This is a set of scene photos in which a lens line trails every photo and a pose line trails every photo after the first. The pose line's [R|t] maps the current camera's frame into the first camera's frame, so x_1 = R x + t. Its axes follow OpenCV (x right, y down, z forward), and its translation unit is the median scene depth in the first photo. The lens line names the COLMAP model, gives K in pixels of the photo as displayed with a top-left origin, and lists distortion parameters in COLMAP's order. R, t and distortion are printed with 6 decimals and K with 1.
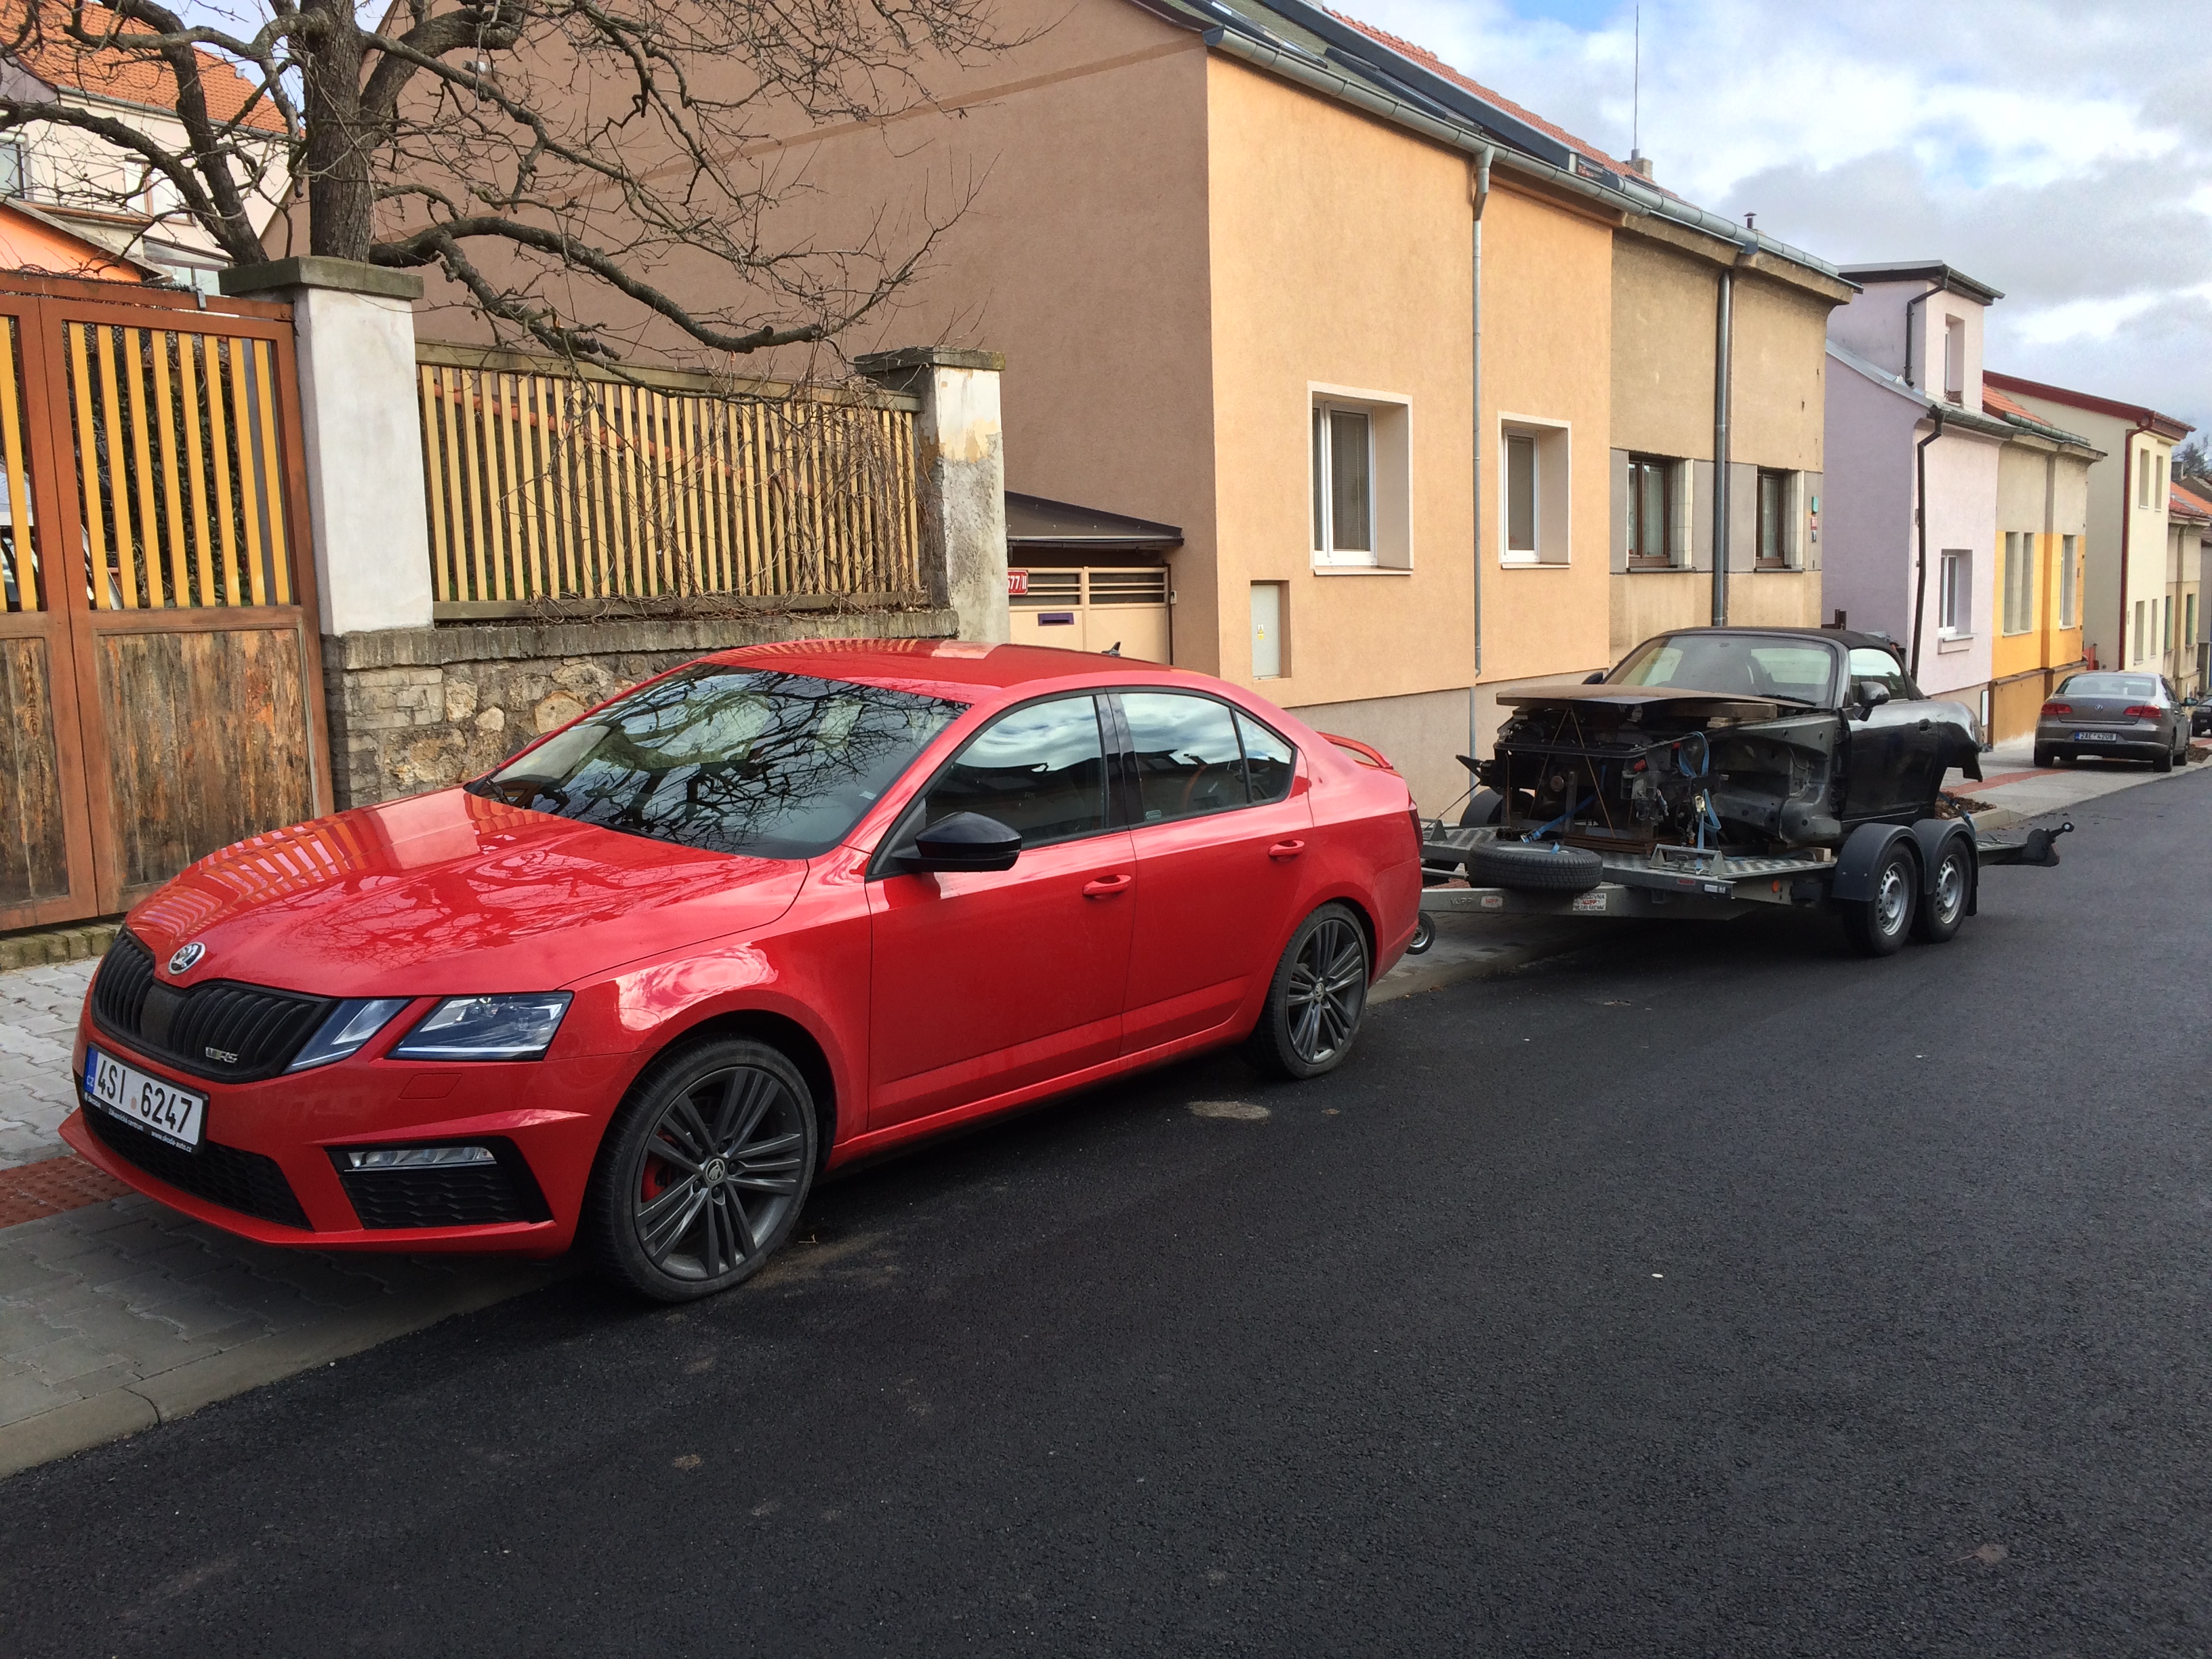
lens RADIAL K [[1915.6, 0, 1106.1], [0, 1915.6, 803.8], [0, 0, 1]] dist [0.057450, -0.063229]
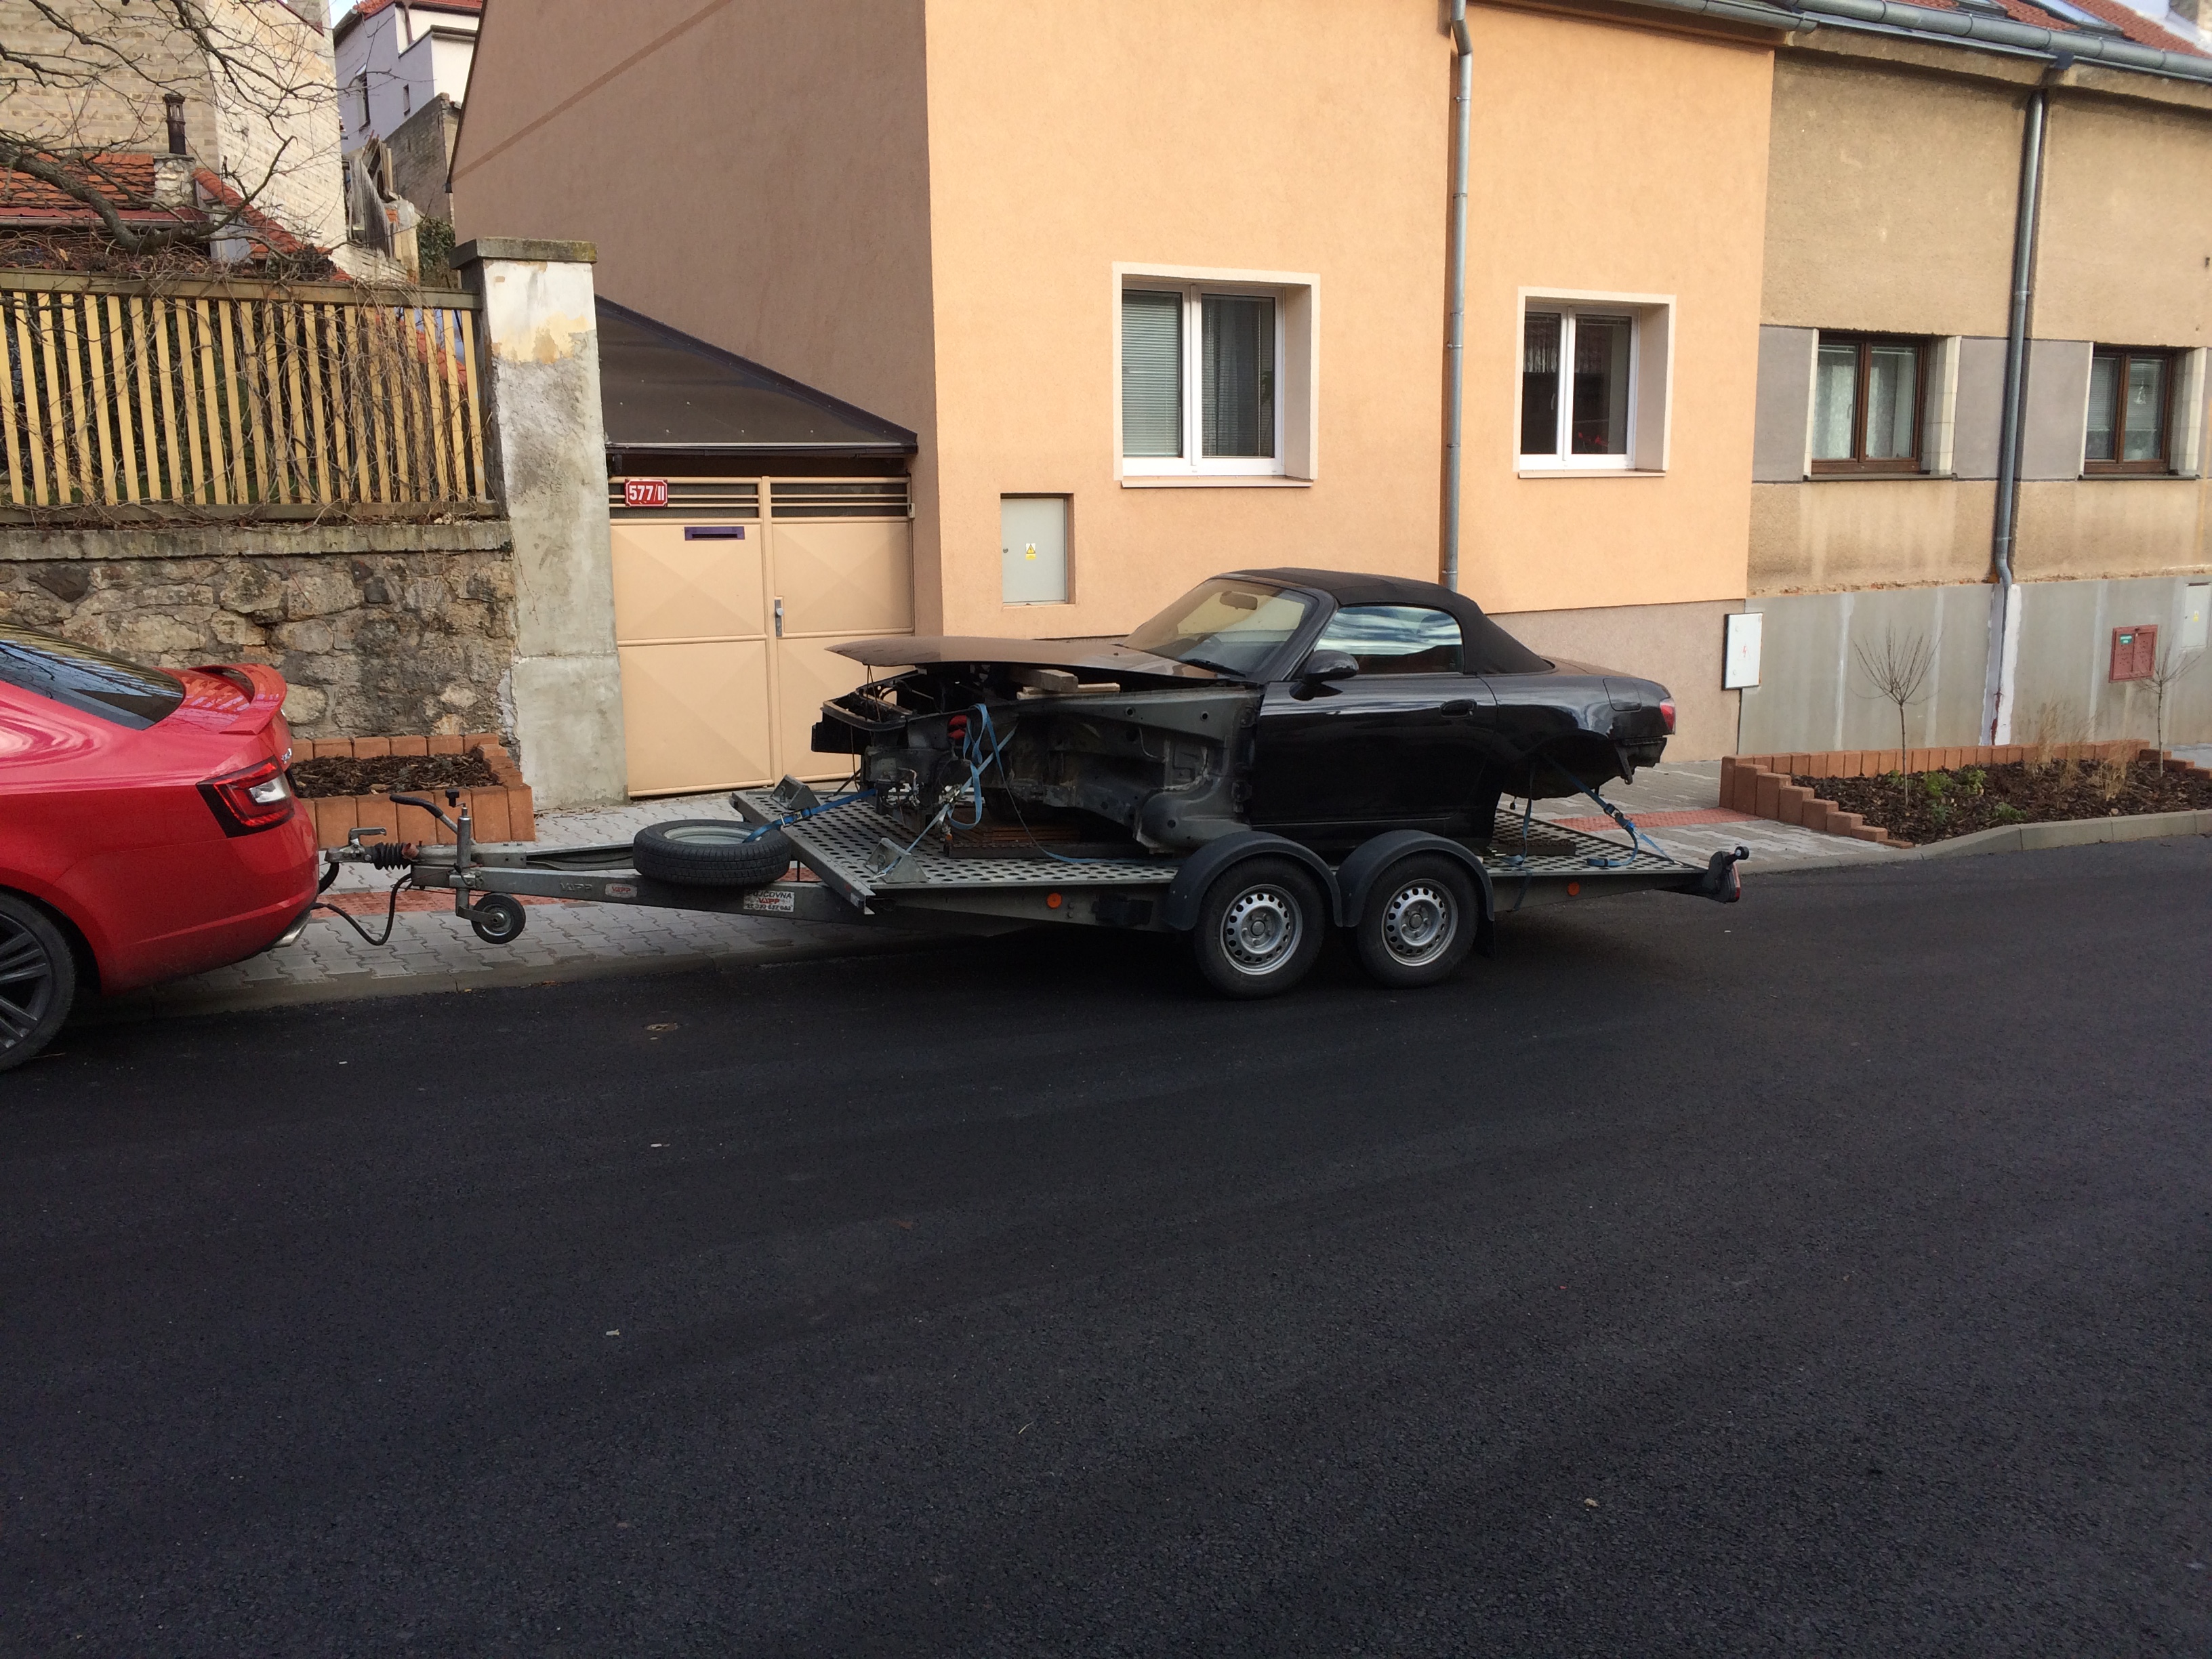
lens RADIAL K [[1893.6, 0, 1106.0], [0, 1893.6, 829.5], [0, 0, 1]] dist [0.082691, -0.109701]
pose [[0.923597, 0.084226, -0.373998, 0.500006], [-0.055710, 0.994699, 0.086433, -0.043041], [0.379296, -0.058994, 0.923393, 0.206898]]
